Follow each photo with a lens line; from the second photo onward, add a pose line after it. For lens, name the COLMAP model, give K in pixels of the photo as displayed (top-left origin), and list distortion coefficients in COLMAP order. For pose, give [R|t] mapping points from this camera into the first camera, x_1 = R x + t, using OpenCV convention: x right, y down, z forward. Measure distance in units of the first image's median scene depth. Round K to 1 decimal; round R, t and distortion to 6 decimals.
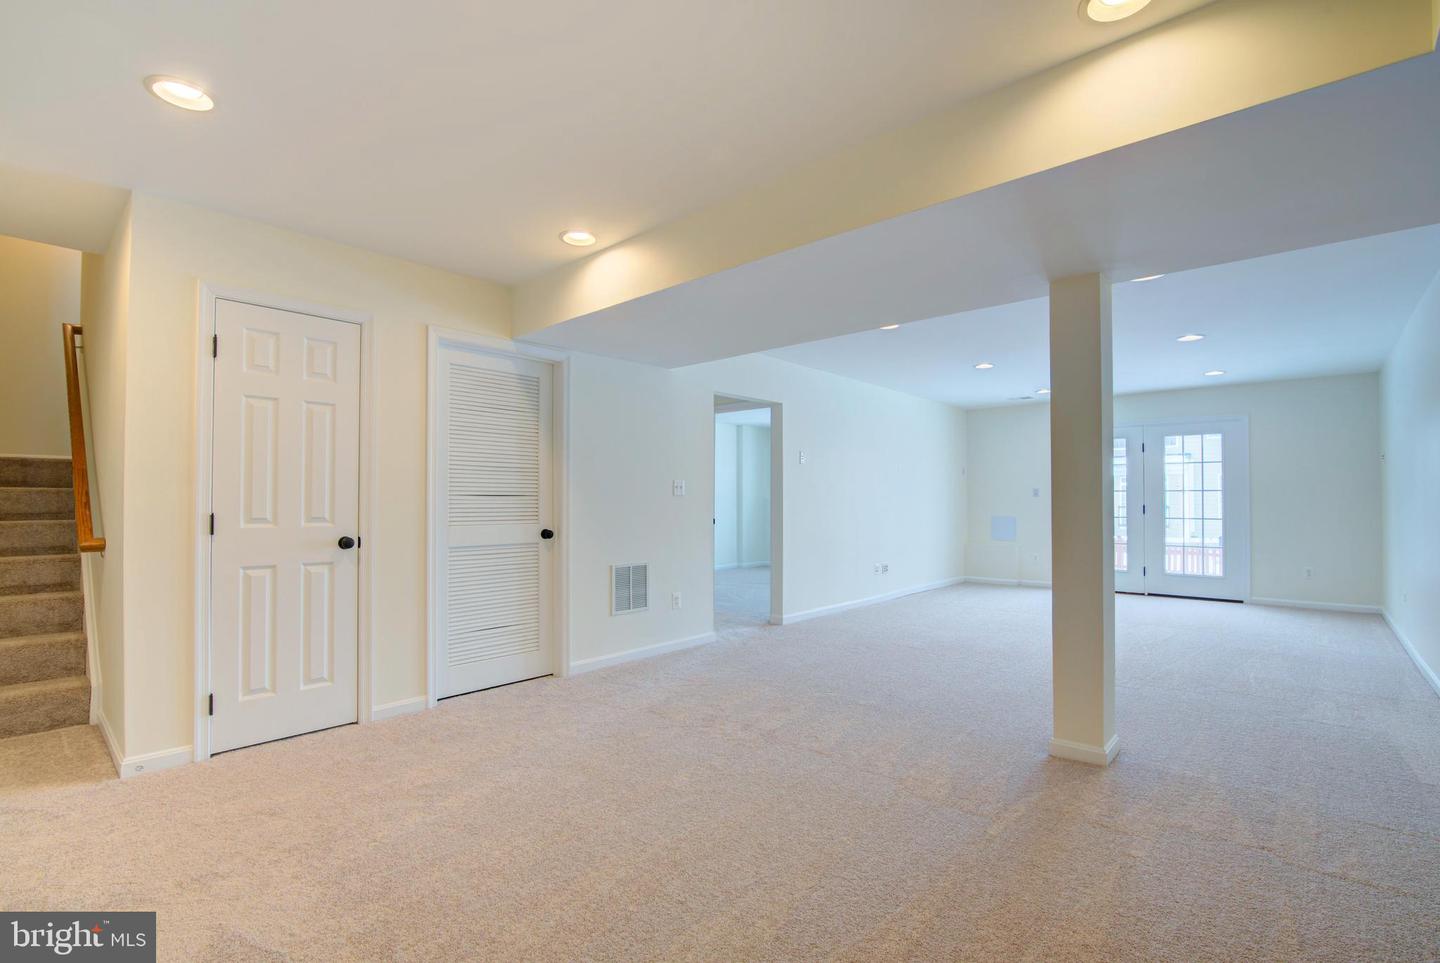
lens RADIAL K [[620.0, 0, 716.8], [0, 620.0, 484.2], [0, 0, 1]] dist [-0.013201, 0.000303]
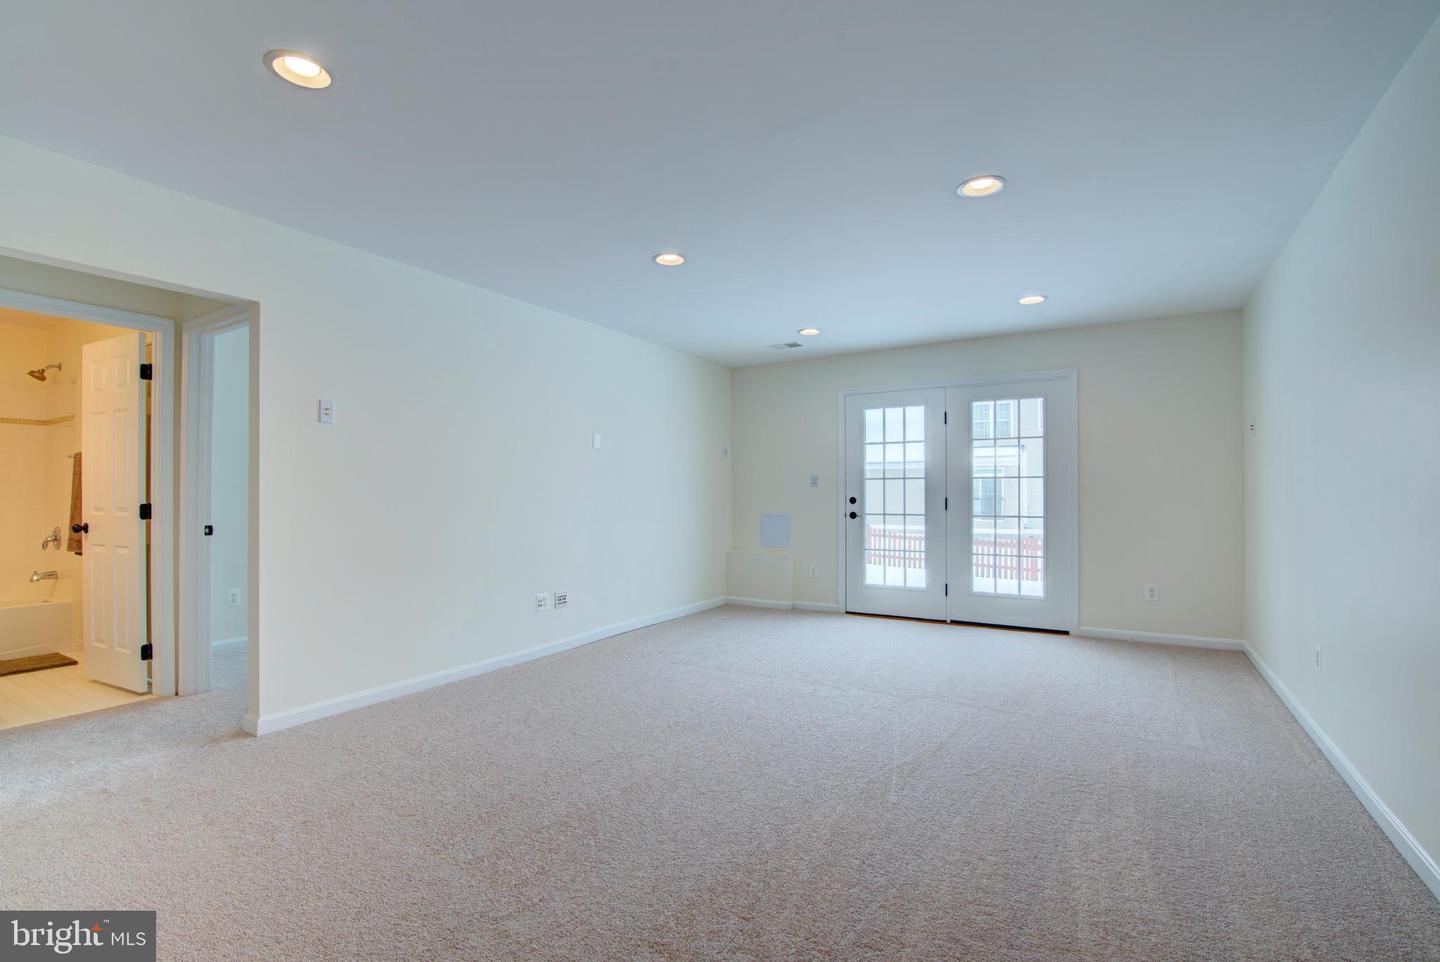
lens RADIAL K [[620.0, 0, 711.2], [0, 620.0, 480.7], [0, 0, 1]] dist [-0.013201, 0.000303]
pose [[0.984569, -0.002535, 0.174979, 0.309826], [0.002454, 0.999997, 0.000683, 0.014688], [-0.174980, -0.000243, 0.984572, 0.352520]]
